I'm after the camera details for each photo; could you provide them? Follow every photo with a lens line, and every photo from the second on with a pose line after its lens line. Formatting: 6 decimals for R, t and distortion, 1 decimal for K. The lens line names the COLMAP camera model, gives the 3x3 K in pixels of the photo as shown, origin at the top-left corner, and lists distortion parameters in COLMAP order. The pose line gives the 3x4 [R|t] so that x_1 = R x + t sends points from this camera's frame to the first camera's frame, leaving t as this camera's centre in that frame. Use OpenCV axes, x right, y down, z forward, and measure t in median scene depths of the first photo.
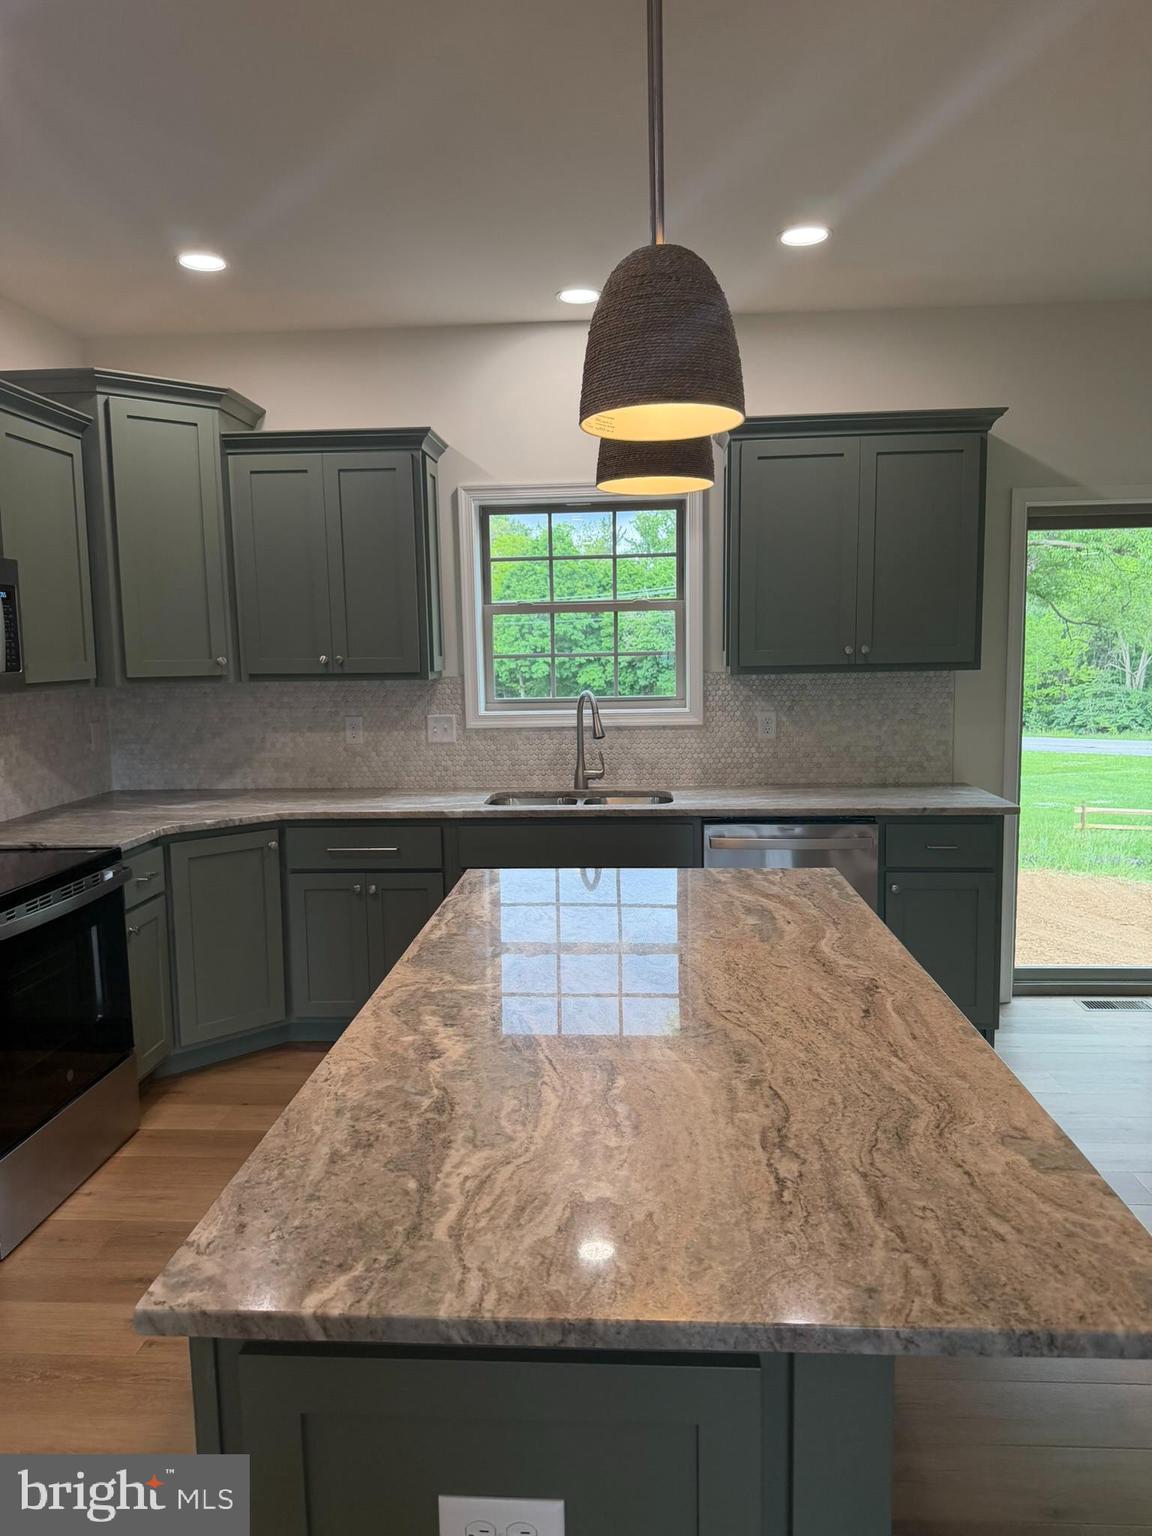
lens RADIAL K [[1083.8, 0, 576.0], [0, 1083.8, 768.0], [0, 0, 1]] dist [0.155993, -0.294209]
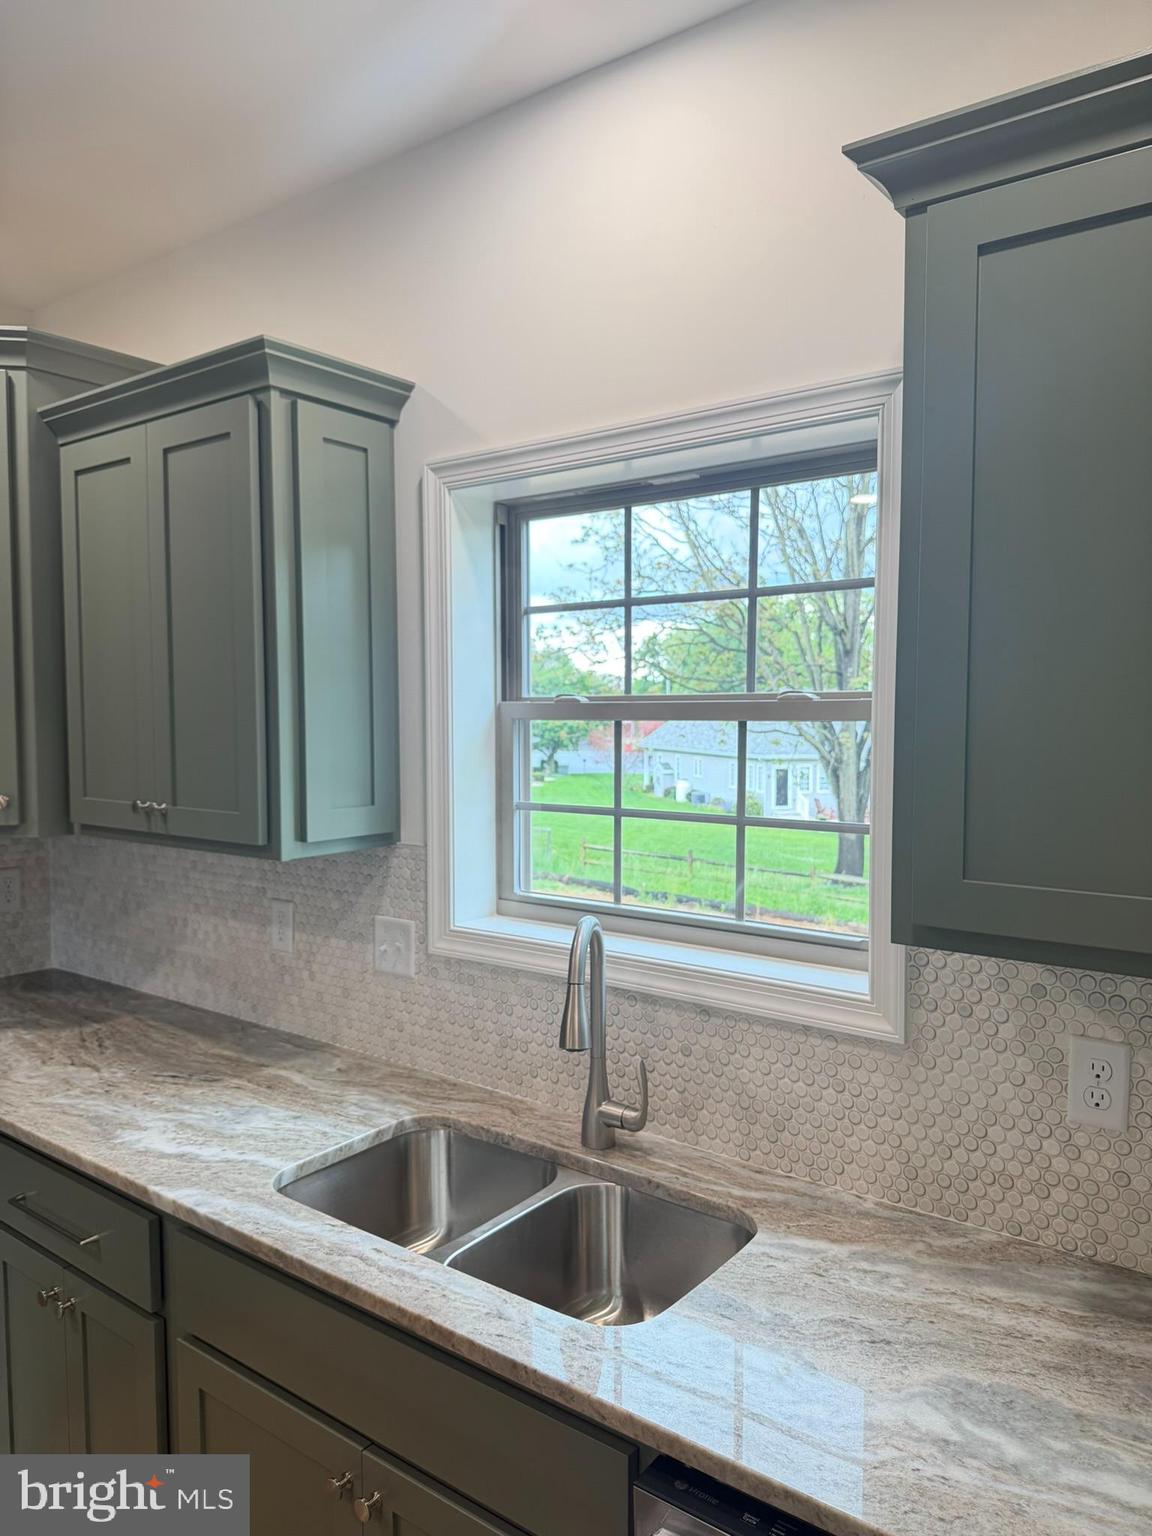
lens RADIAL K [[1083.8, 0, 576.0], [0, 1083.8, 768.0], [0, 0, 1]] dist [0.155993, -0.294209]
pose [[0.836959, 0.048520, -0.545110, 0.222286], [-0.075893, 0.996728, -0.027808, -0.113298], [0.541978, 0.064644, 0.837903, 0.635715]]
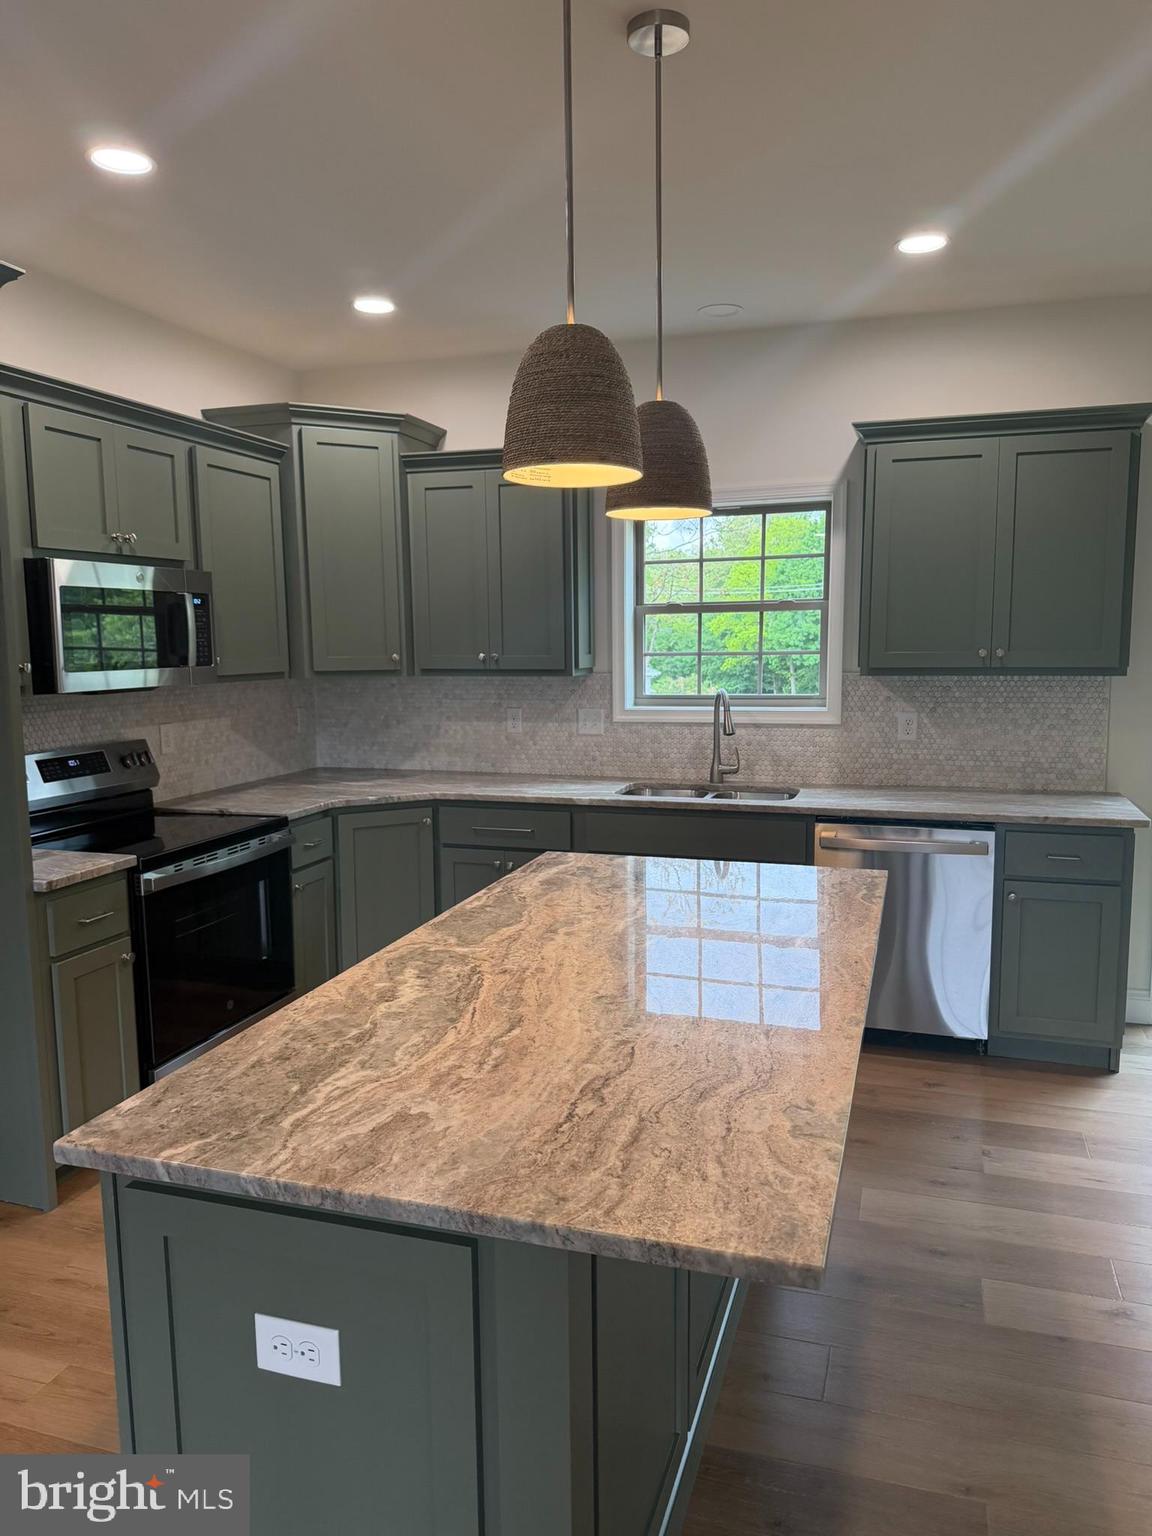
lens RADIAL K [[1083.8, 0, 576.0], [0, 1083.8, 768.0], [0, 0, 1]] dist [0.155993, -0.294209]
pose [[0.968979, 0.037905, -0.244218, 0.128891], [-0.034923, 0.999253, 0.016531, -0.007450], [0.244662, -0.007489, 0.969579, -0.044213]]
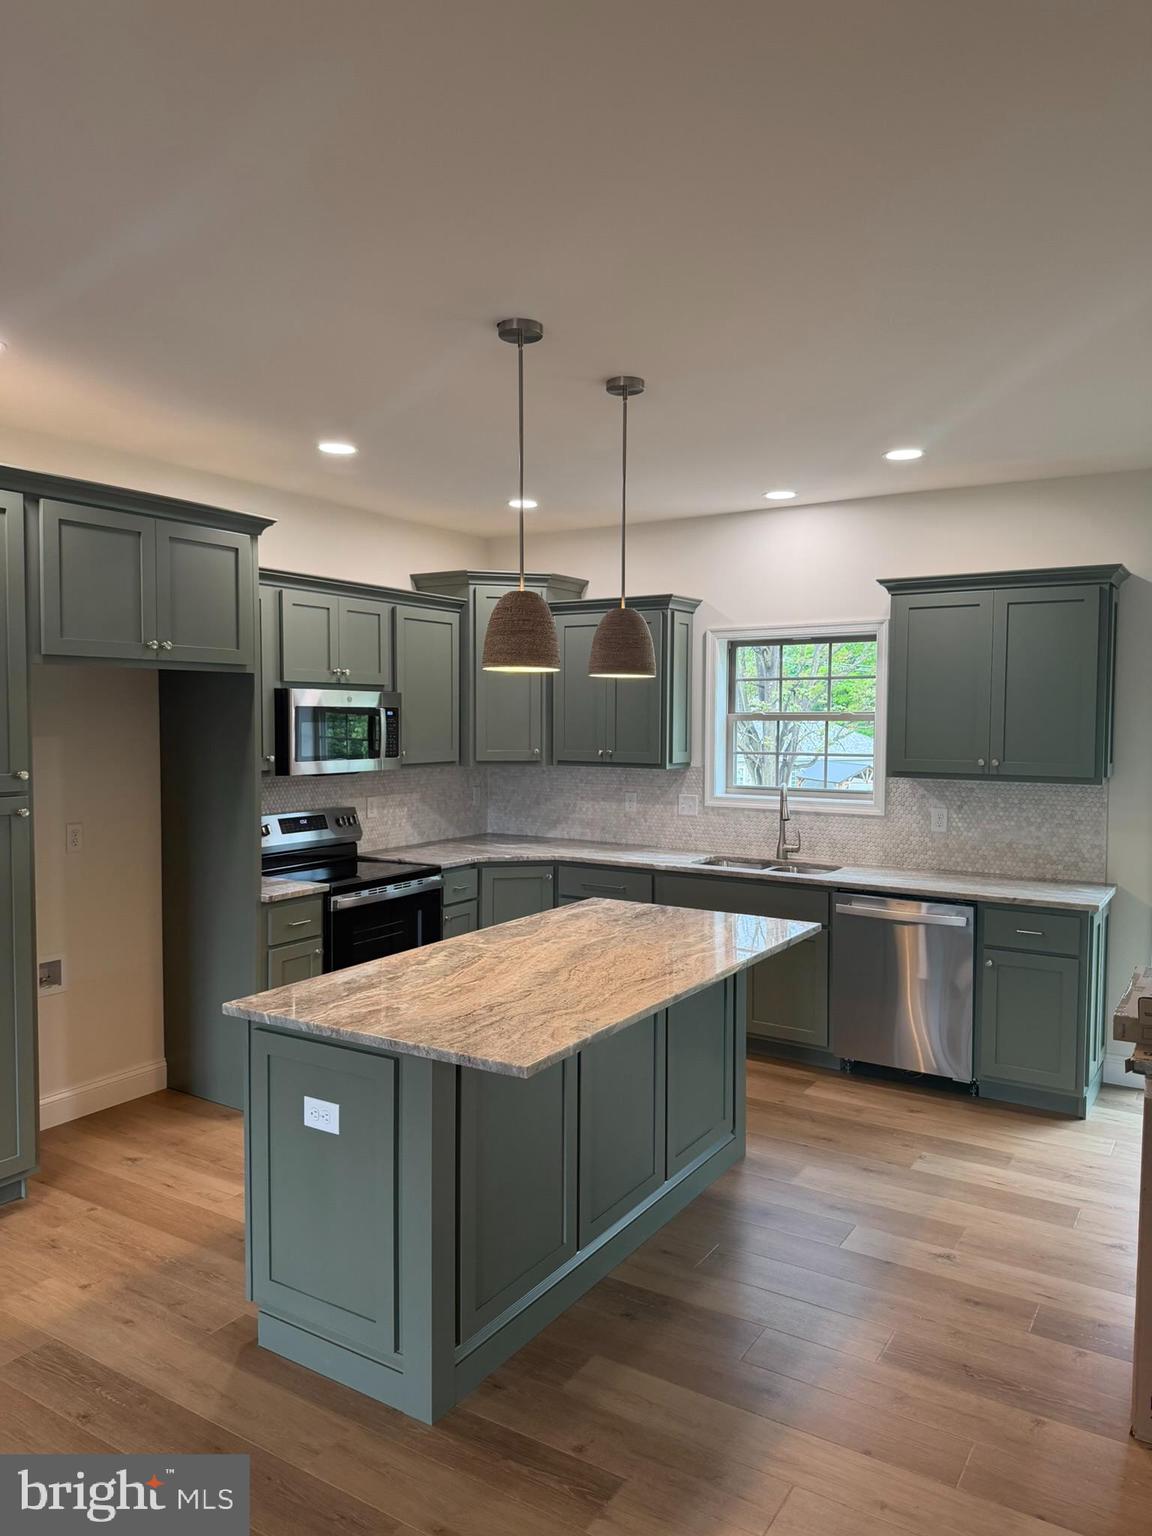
lens RADIAL K [[1071.6, 0, 559.5], [0, 1071.6, 764.7], [0, 0, 1]] dist [0.155160, -0.220929]
pose [[0.874864, 0.044663, -0.482305, 0.386786], [-0.075020, 0.996218, -0.043827, -0.016106], [0.478524, 0.074525, 0.874906, -0.250664]]
